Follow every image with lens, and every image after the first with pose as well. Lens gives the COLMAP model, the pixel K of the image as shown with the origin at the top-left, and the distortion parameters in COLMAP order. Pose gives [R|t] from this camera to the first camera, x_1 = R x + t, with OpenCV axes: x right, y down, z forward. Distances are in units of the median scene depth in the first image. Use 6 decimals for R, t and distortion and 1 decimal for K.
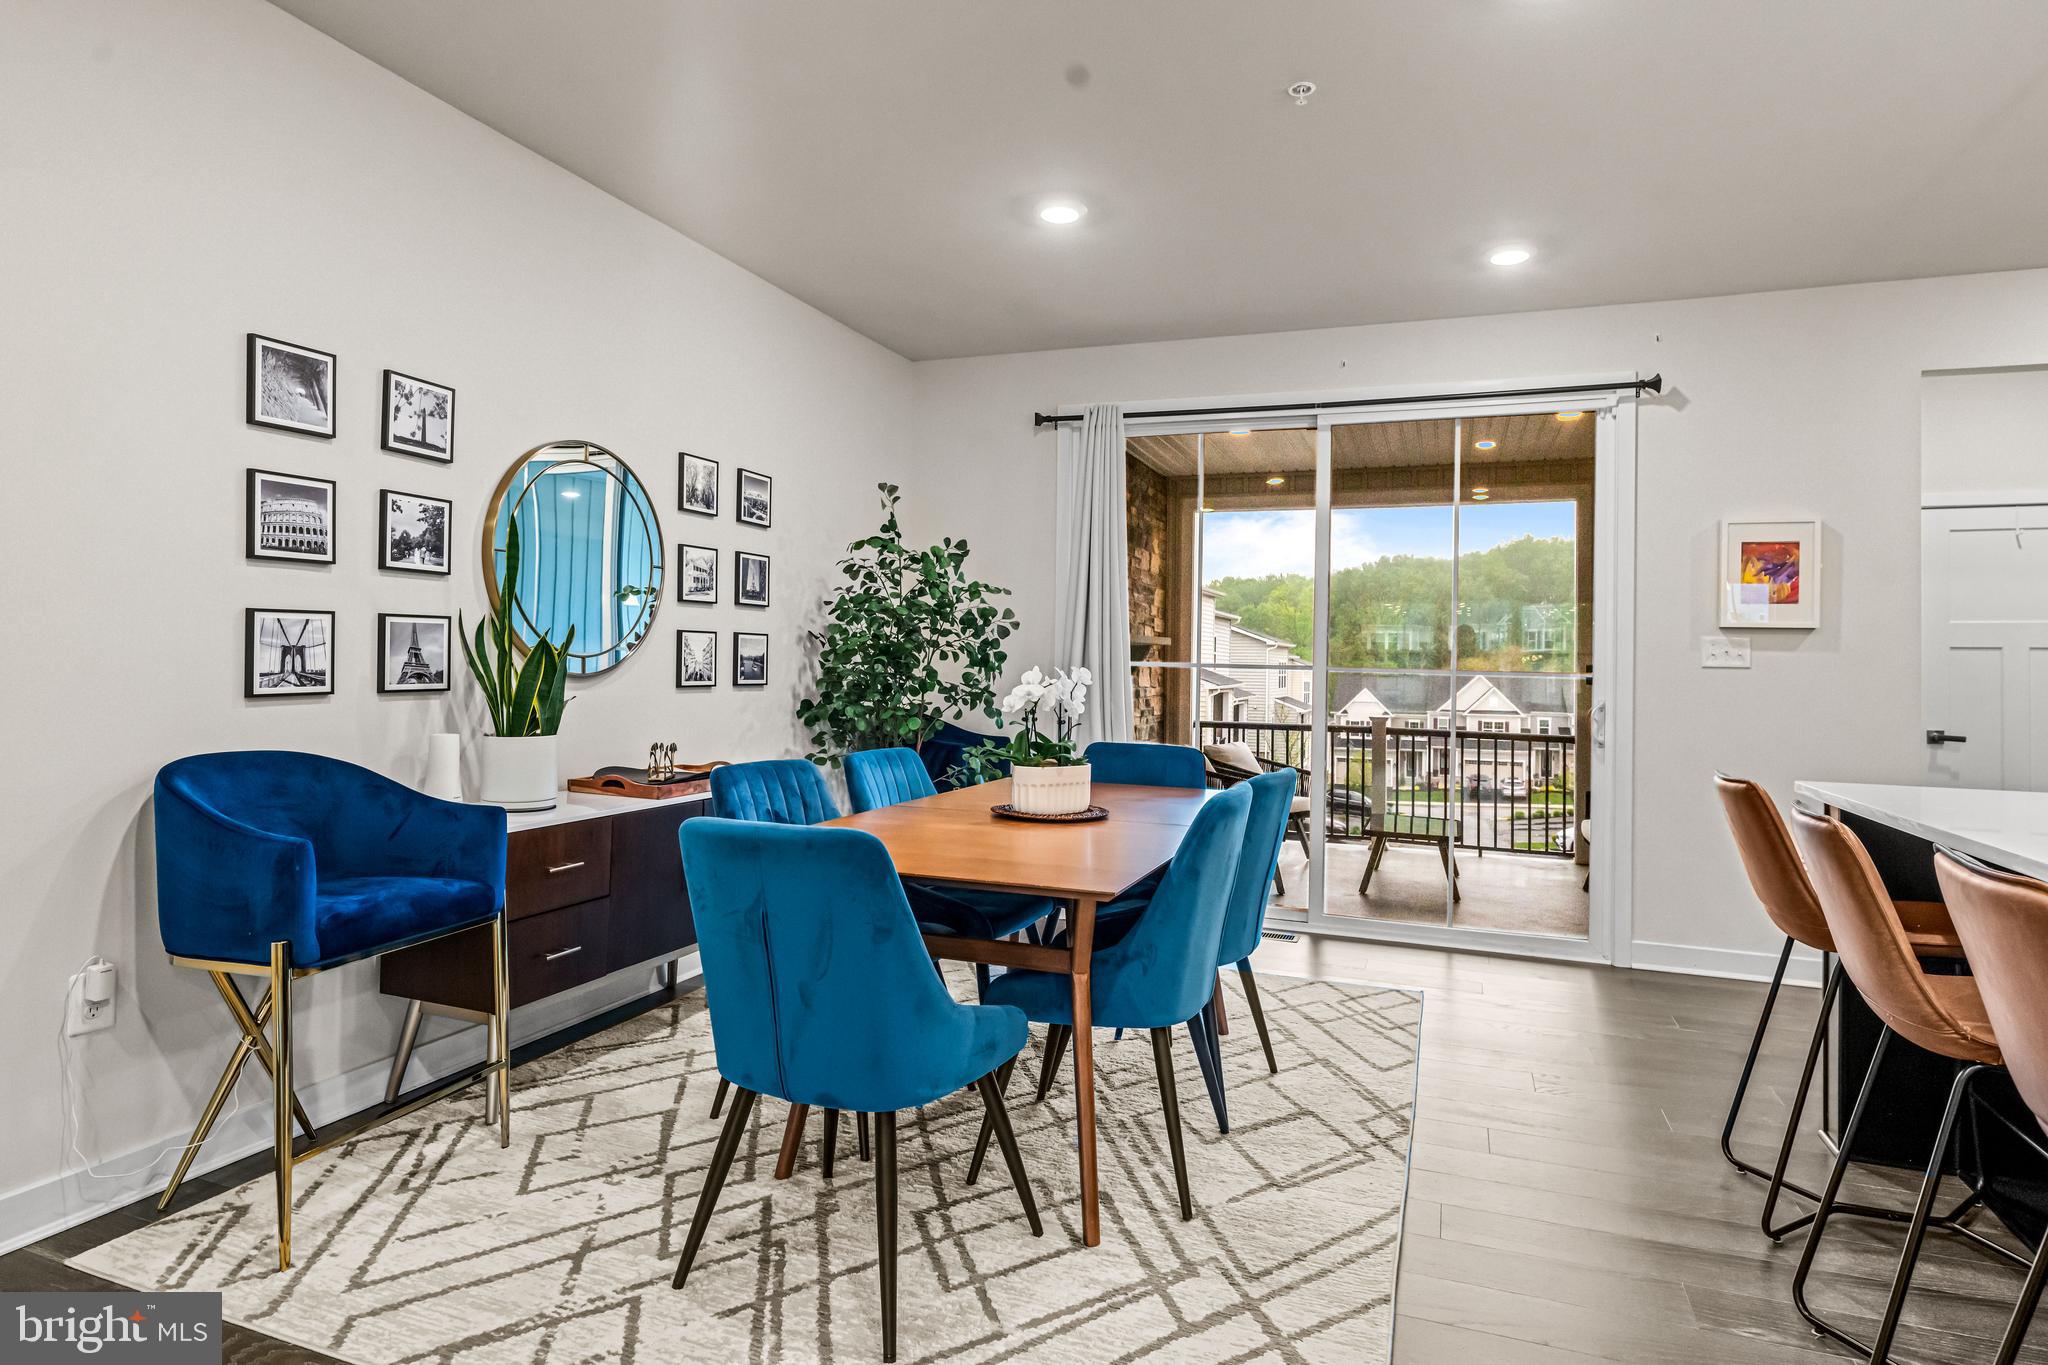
lens RADIAL K [[1107.9, 0, 1032.7], [0, 1107.9, 638.7], [0, 0, 1]] dist [0.003300, -0.000361]
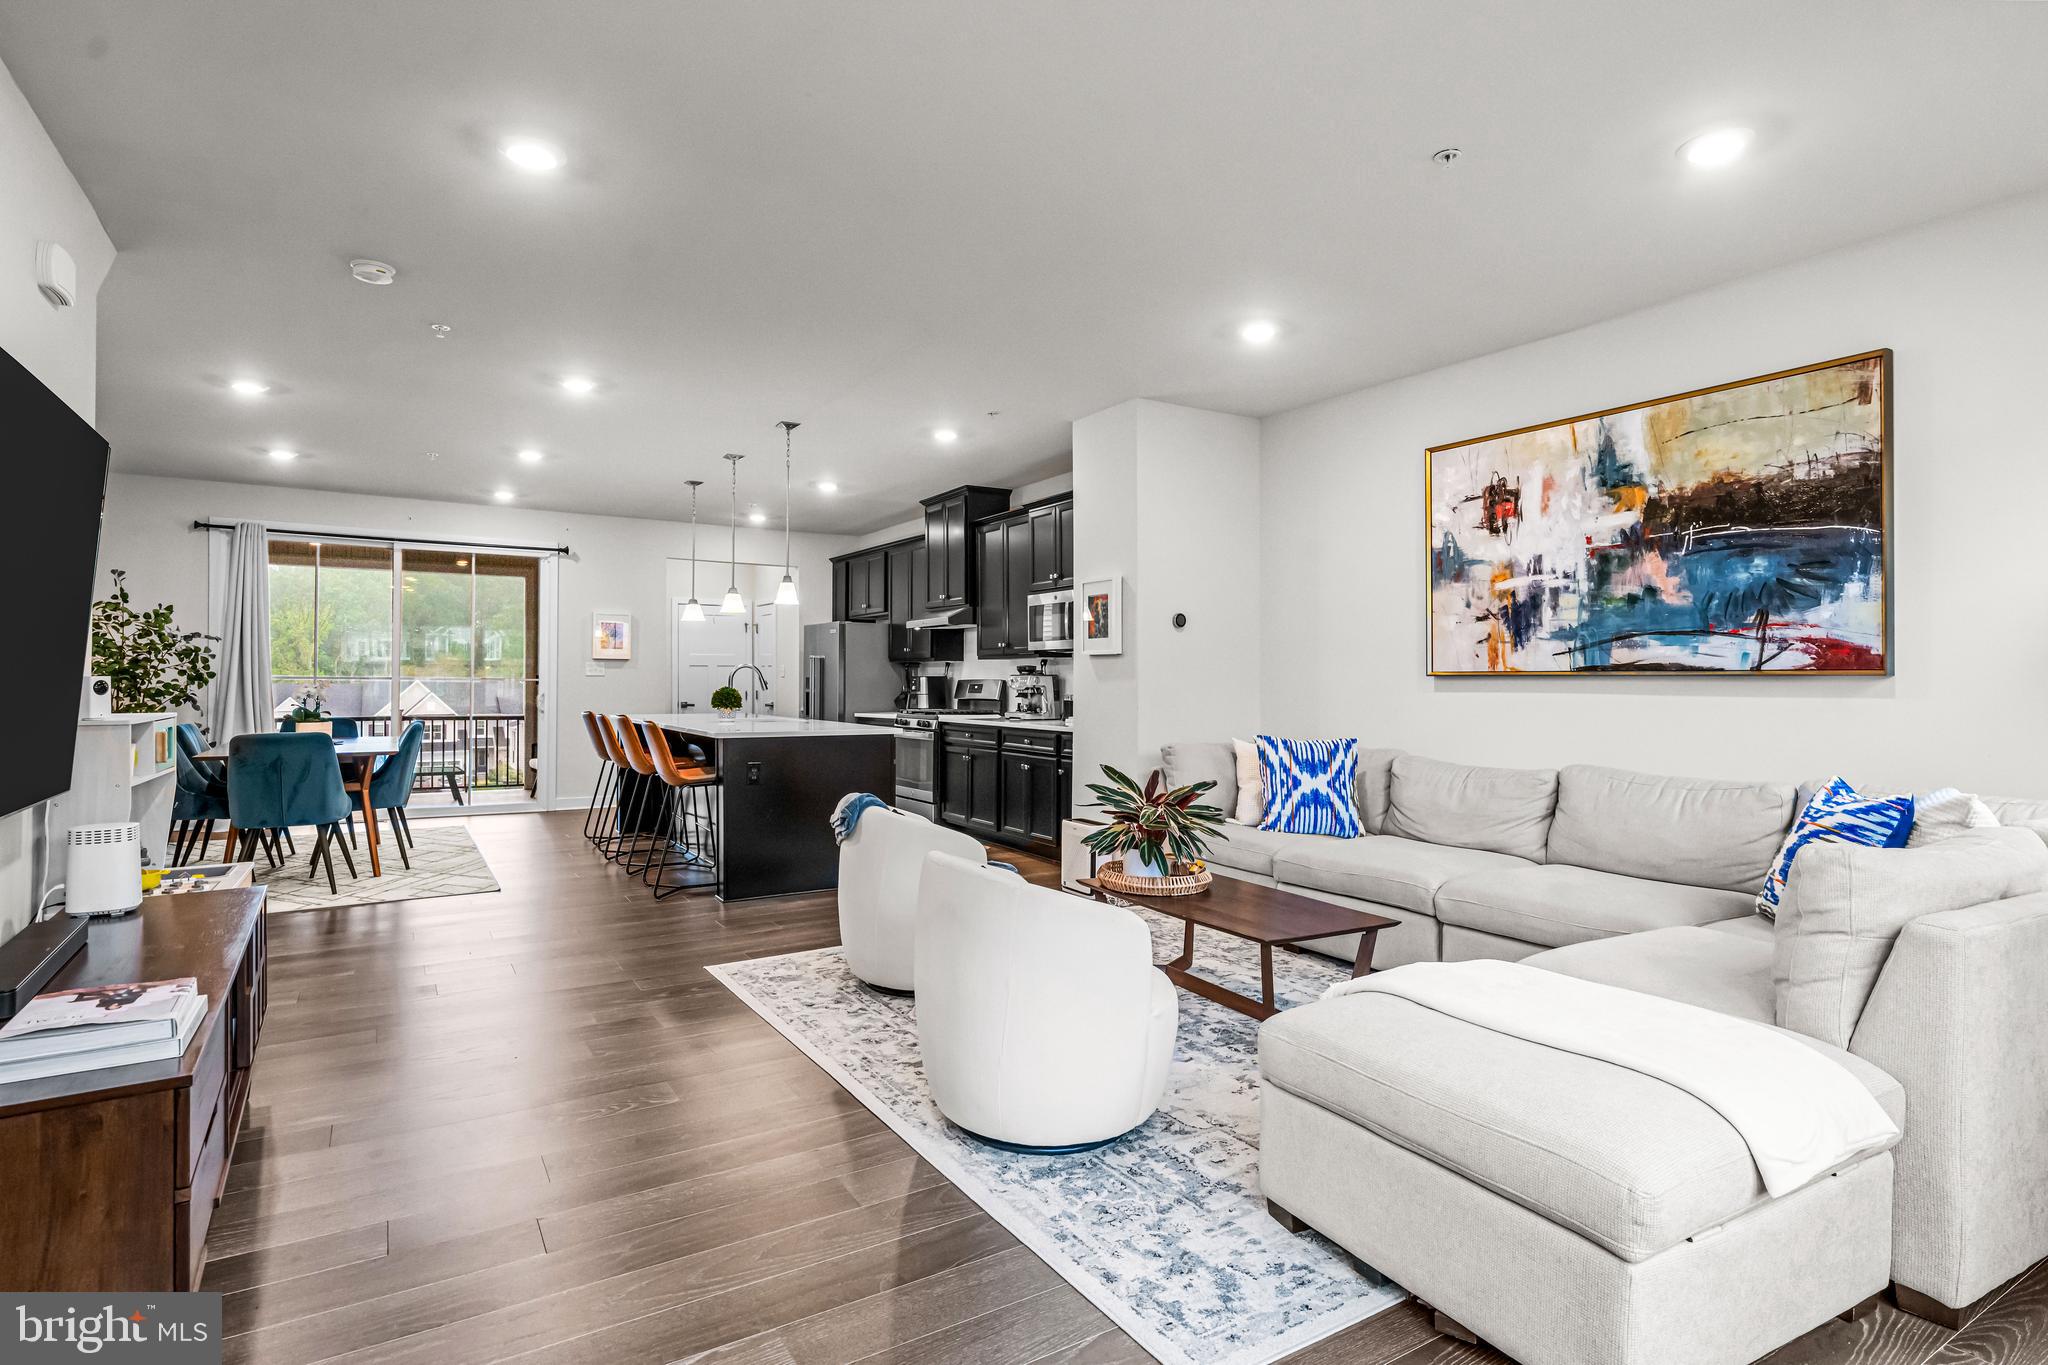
lens RADIAL K [[1048.4, 0, 1030.9], [0, 1048.4, 676.9], [0, 0, 1]] dist [0.002450, -0.001211]
pose [[0.605471, -0.013139, 0.795759, -0.620406], [-0.010564, 0.999643, 0.024543, -0.038301], [-0.795797, -0.023267, 0.605116, -1.147651]]
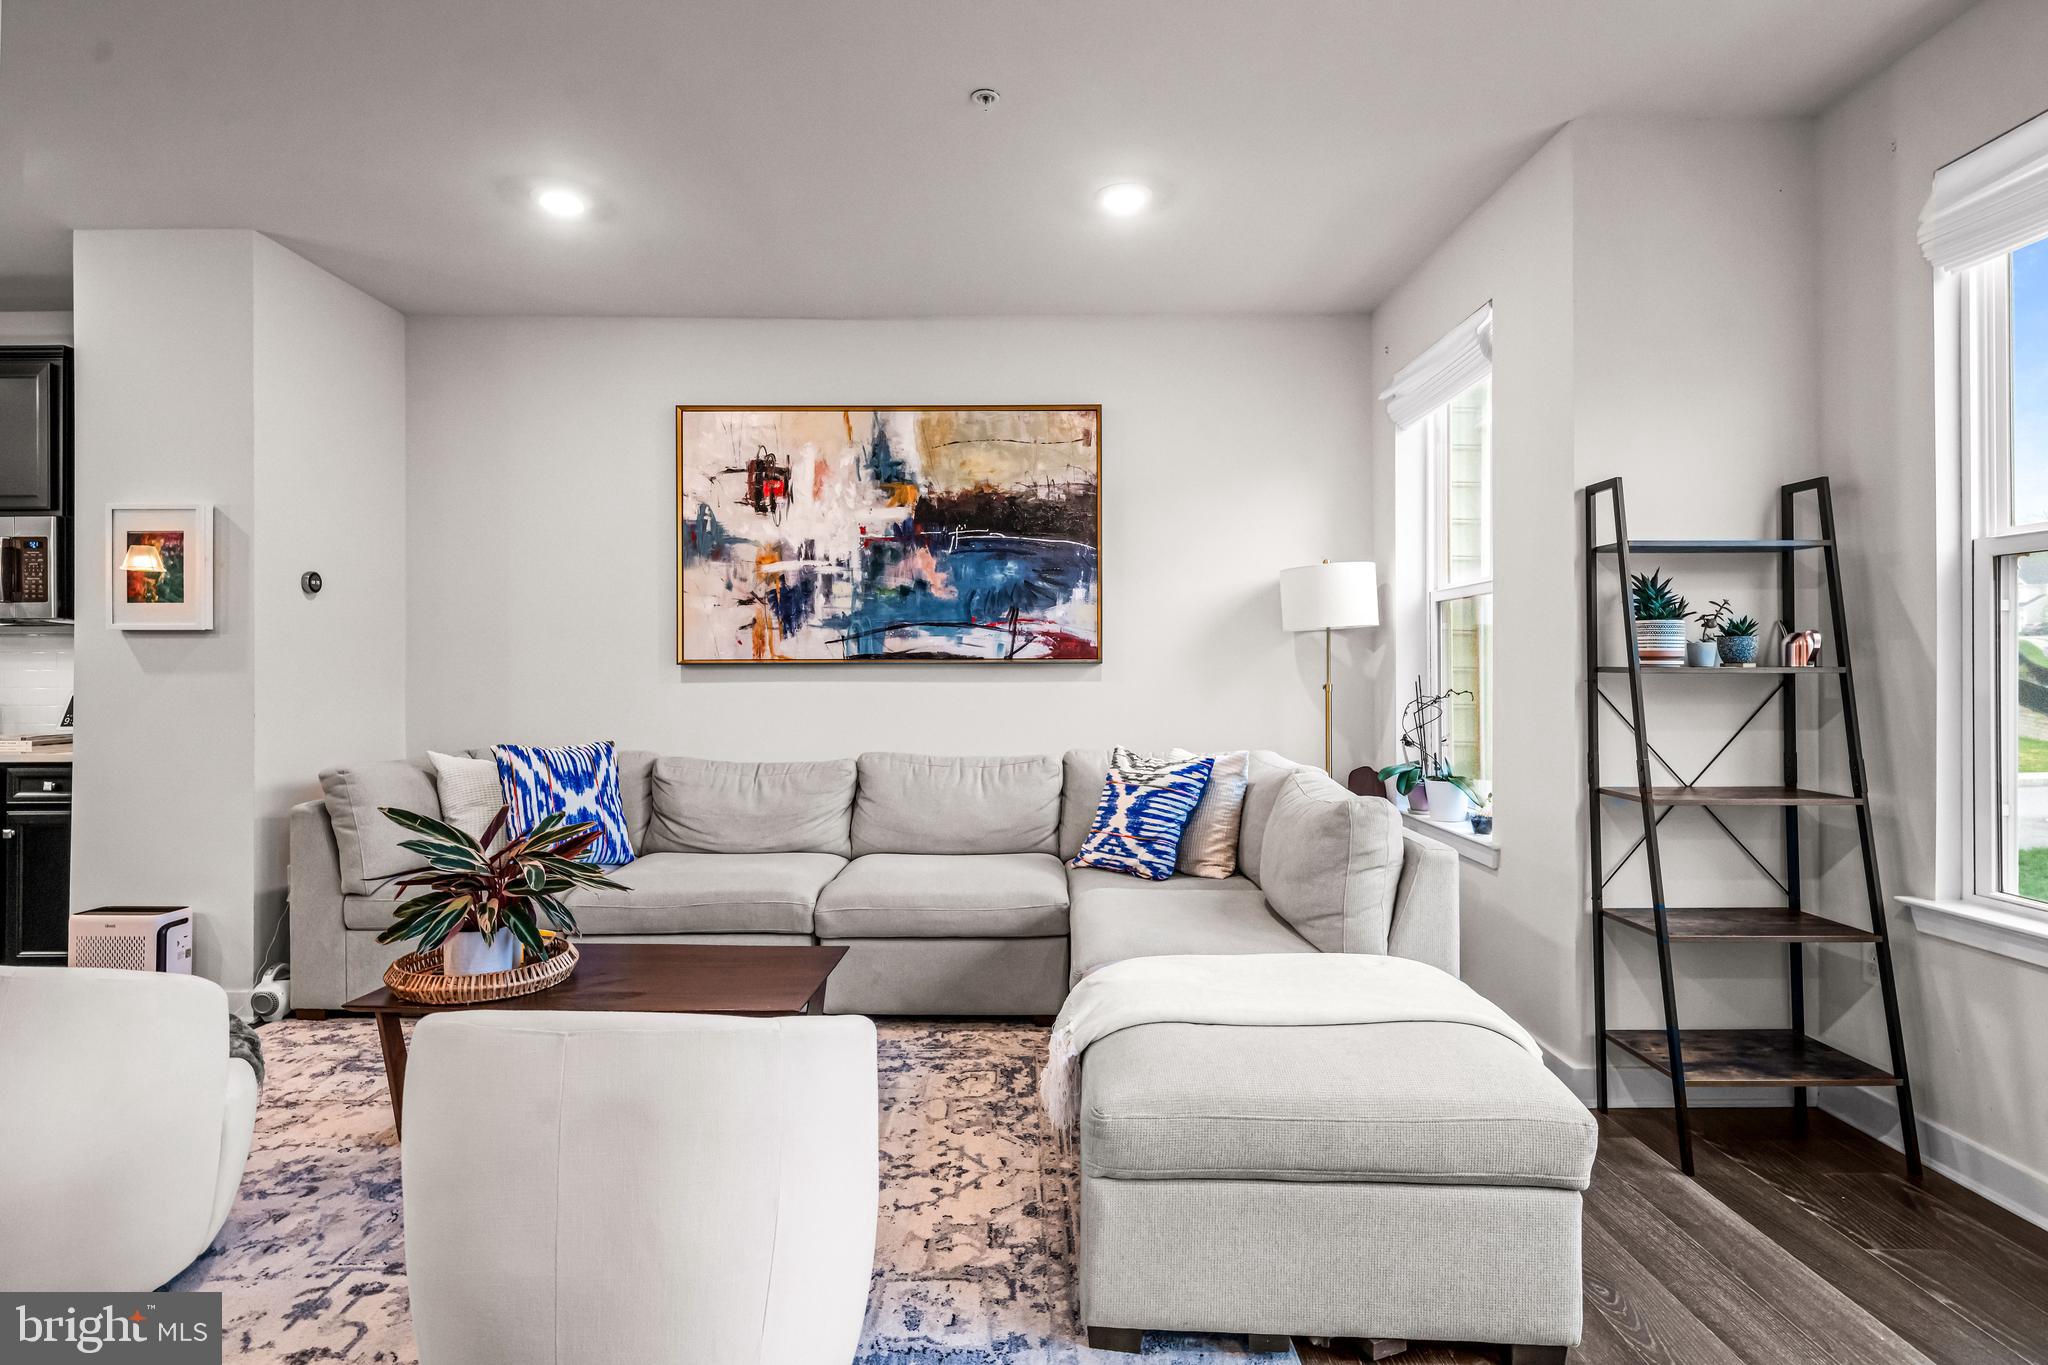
lens RADIAL K [[1048.4, 0, 1035.2], [0, 1048.4, 663.4], [0, 0, 1]] dist [0.002450, -0.001211]
pose [[-0.364953, -0.011473, 0.930955, -0.493082], [-0.024121, 0.999705, 0.002864, -0.026675], [-0.930713, -0.021410, -0.365122, -0.702573]]
